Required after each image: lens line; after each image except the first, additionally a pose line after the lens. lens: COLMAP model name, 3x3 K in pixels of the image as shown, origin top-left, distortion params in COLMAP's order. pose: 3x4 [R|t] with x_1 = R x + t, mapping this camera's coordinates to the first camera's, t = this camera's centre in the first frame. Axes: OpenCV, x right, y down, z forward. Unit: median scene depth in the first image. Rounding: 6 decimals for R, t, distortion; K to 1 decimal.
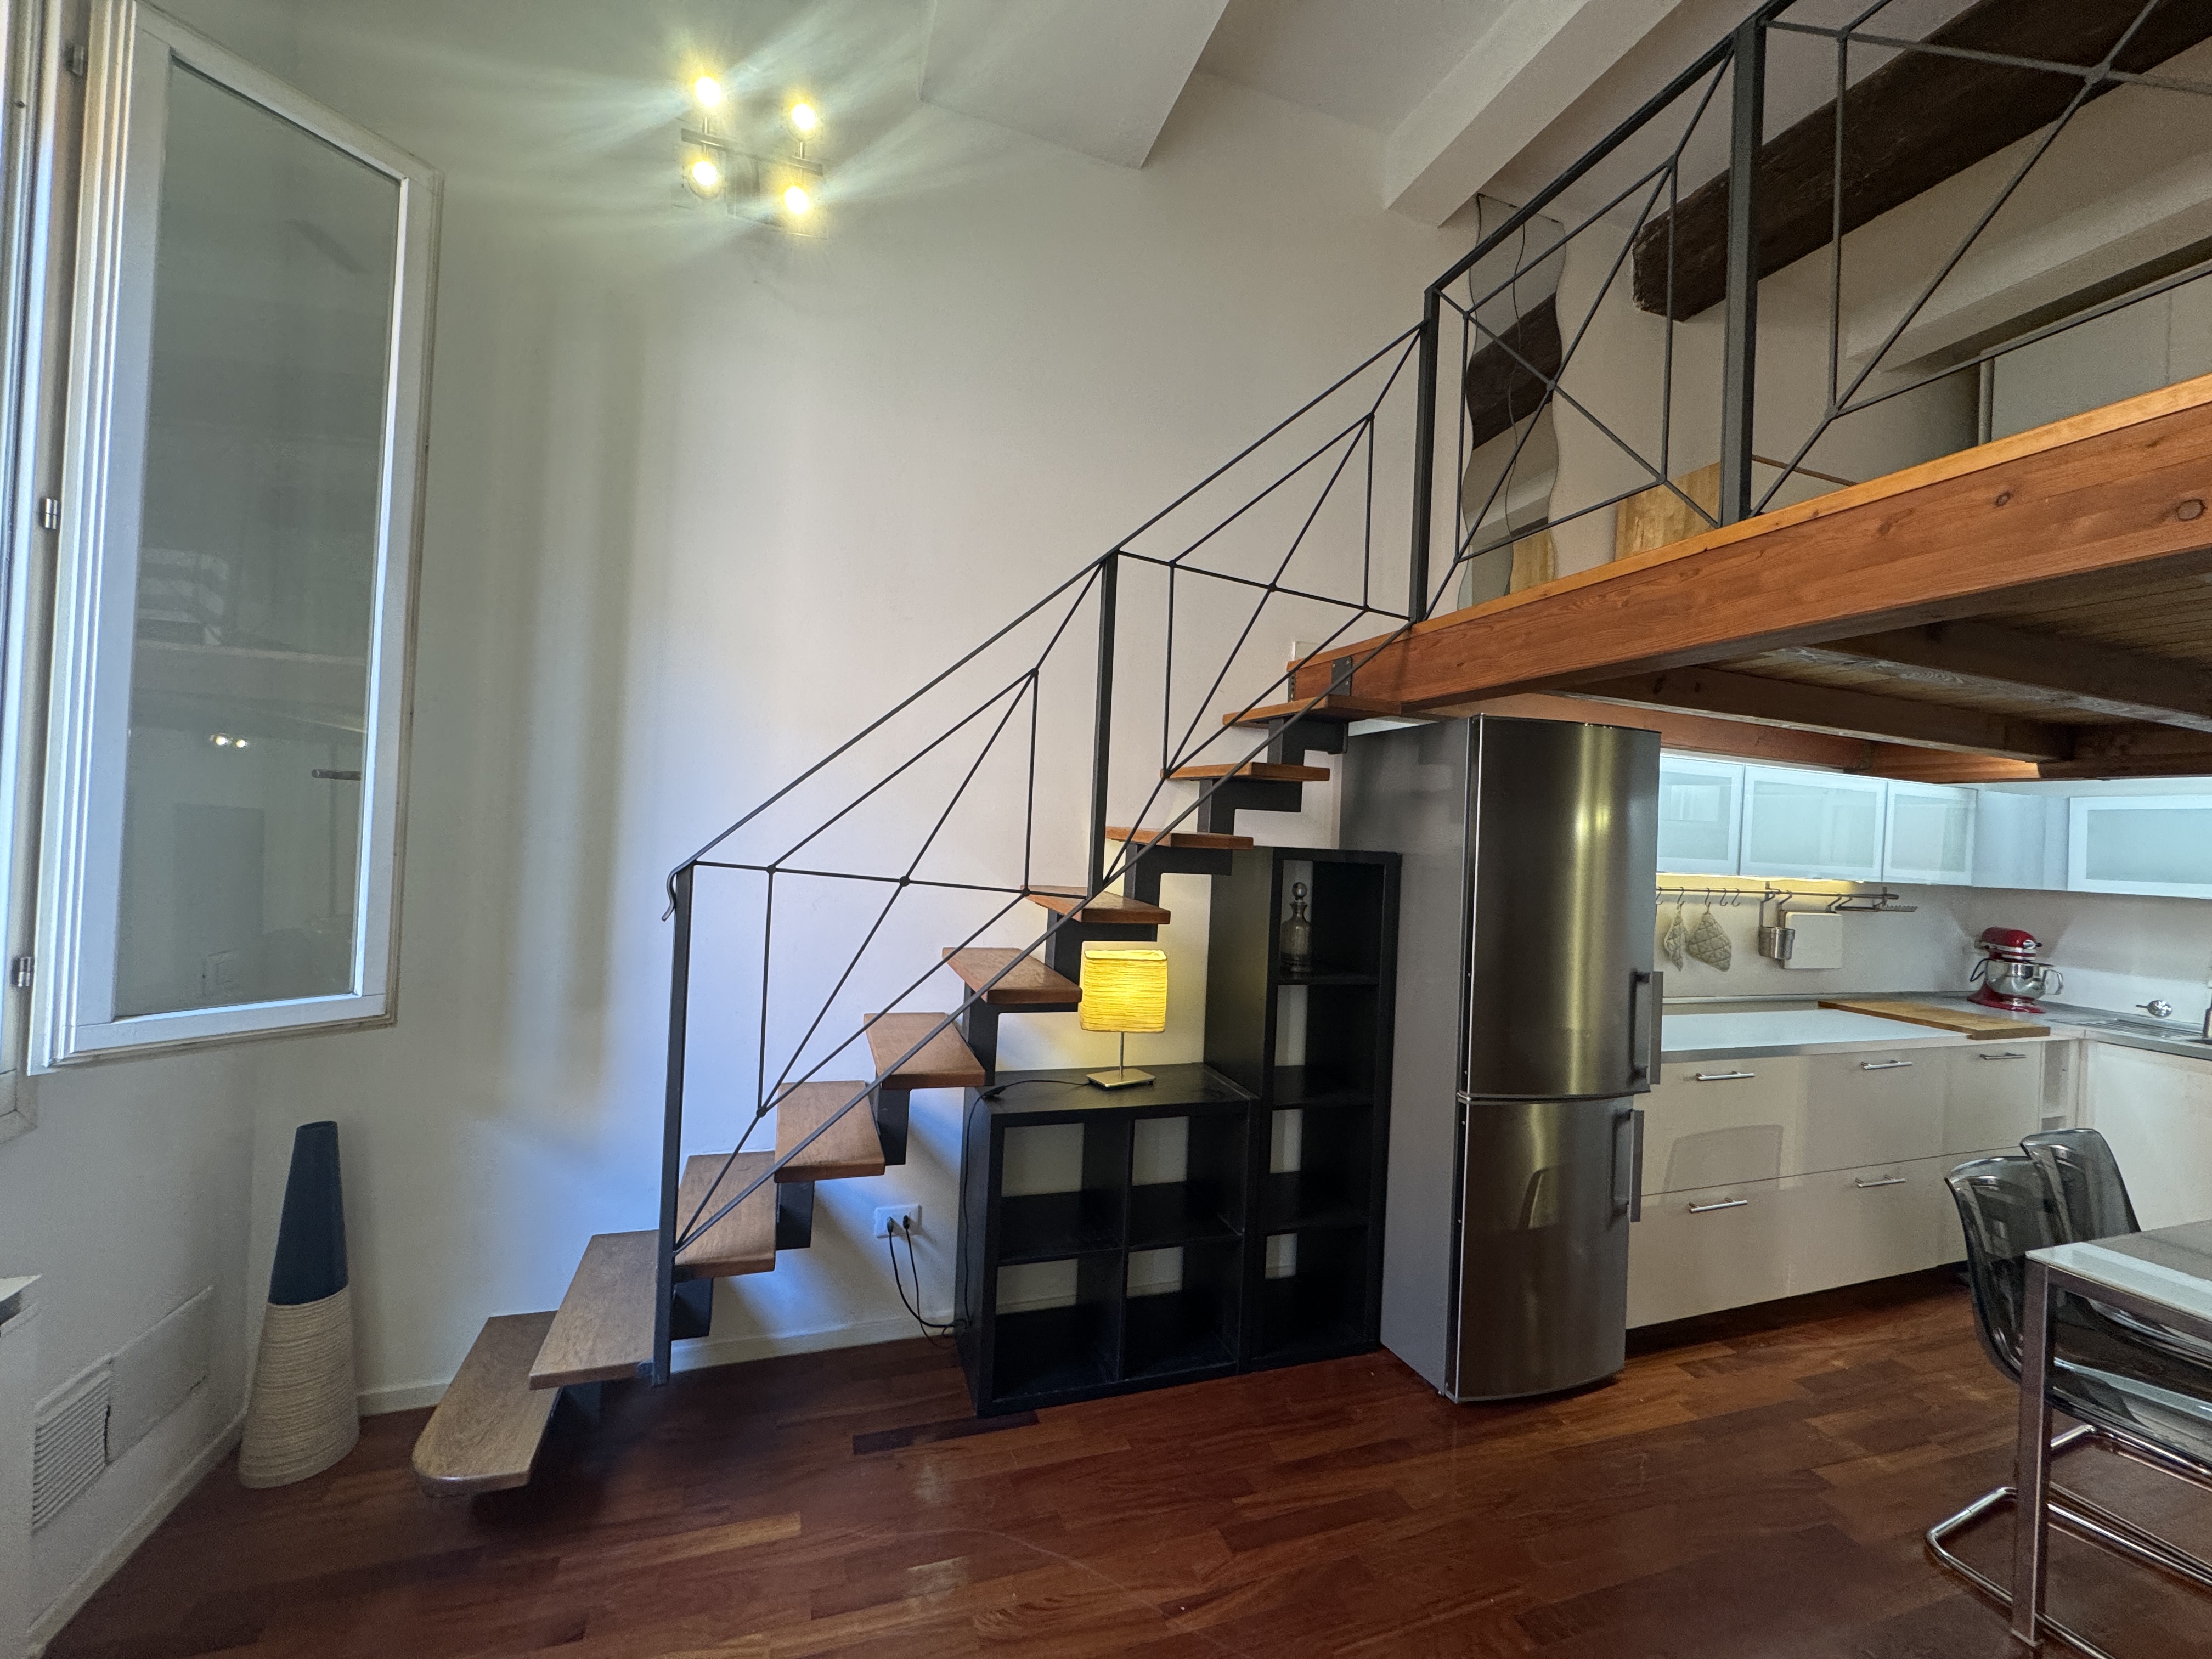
lens RADIAL K [[882.8, 0, 1105.8], [0, 882.8, 826.8], [0, 0, 1]] dist [-0.003403, 0.000479]
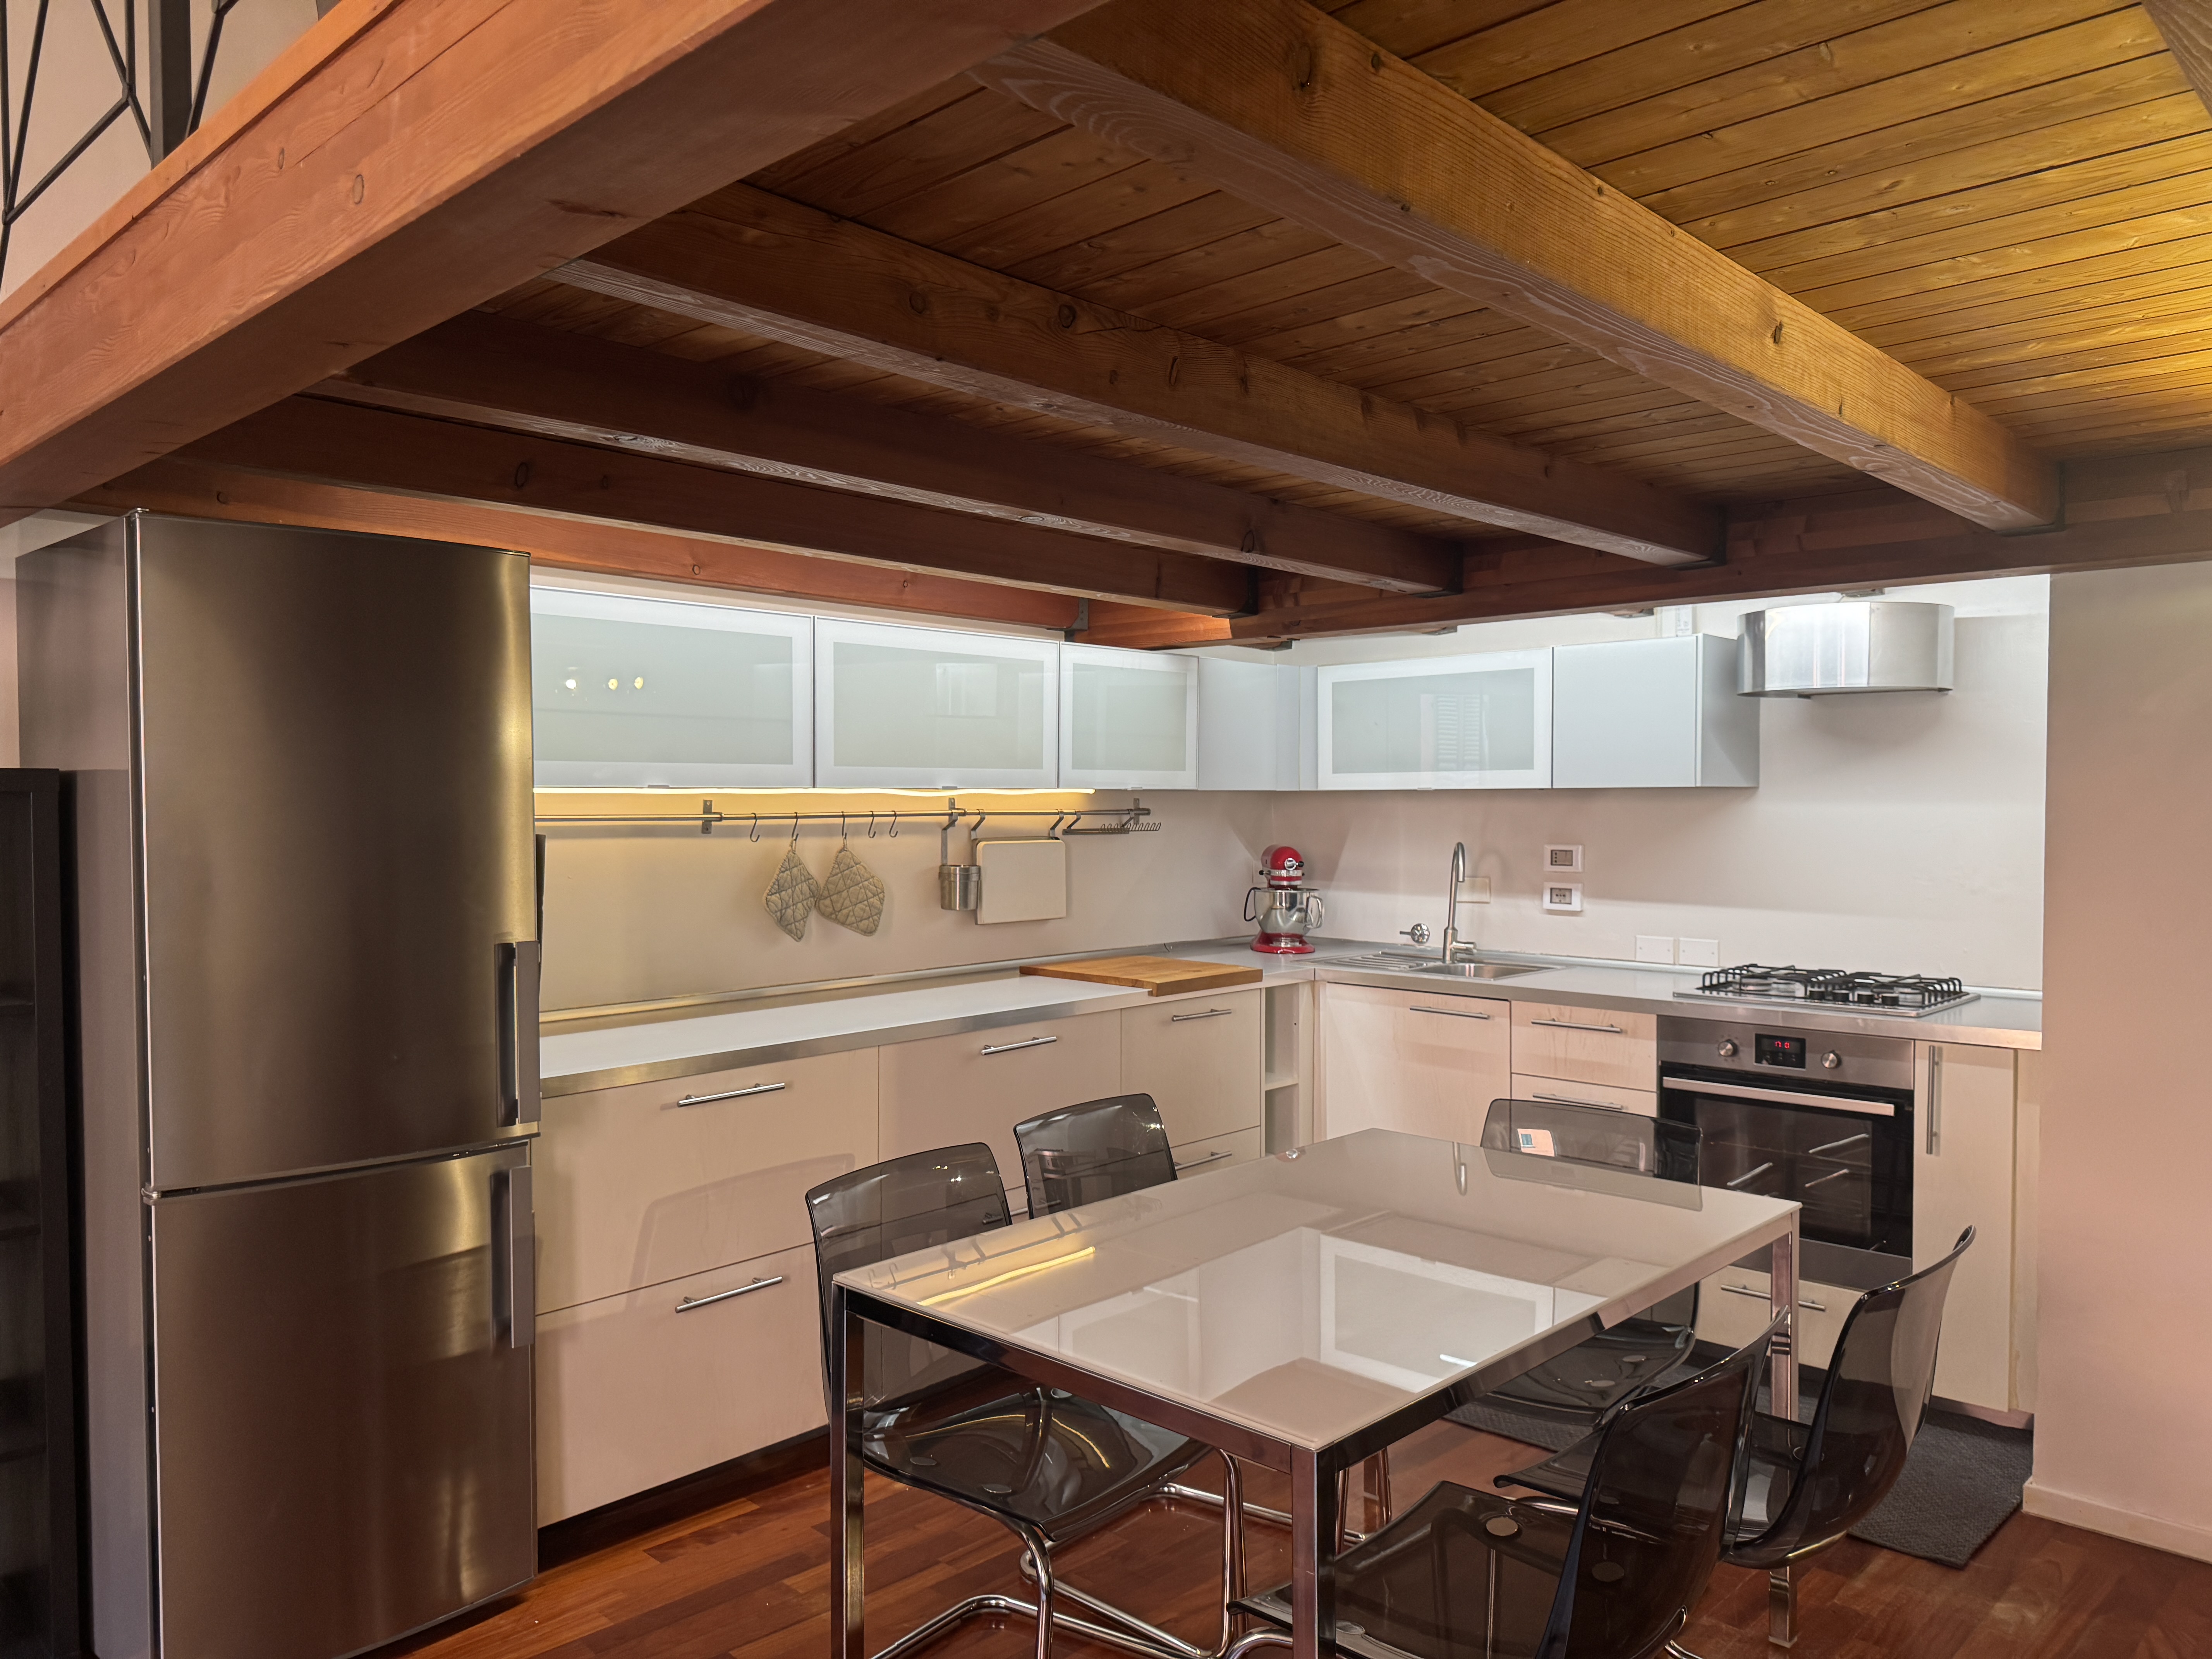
lens RADIAL K [[1539.8, 0, 1117.6], [0, 1539.8, 833.6], [0, 0, 1]] dist [0.033303, -0.036653]
pose [[0.887891, -0.060930, 0.456001, 0.472183], [0.039517, 0.997628, 0.056357, 0.040924], [-0.458353, -0.032019, 0.888193, -0.144062]]
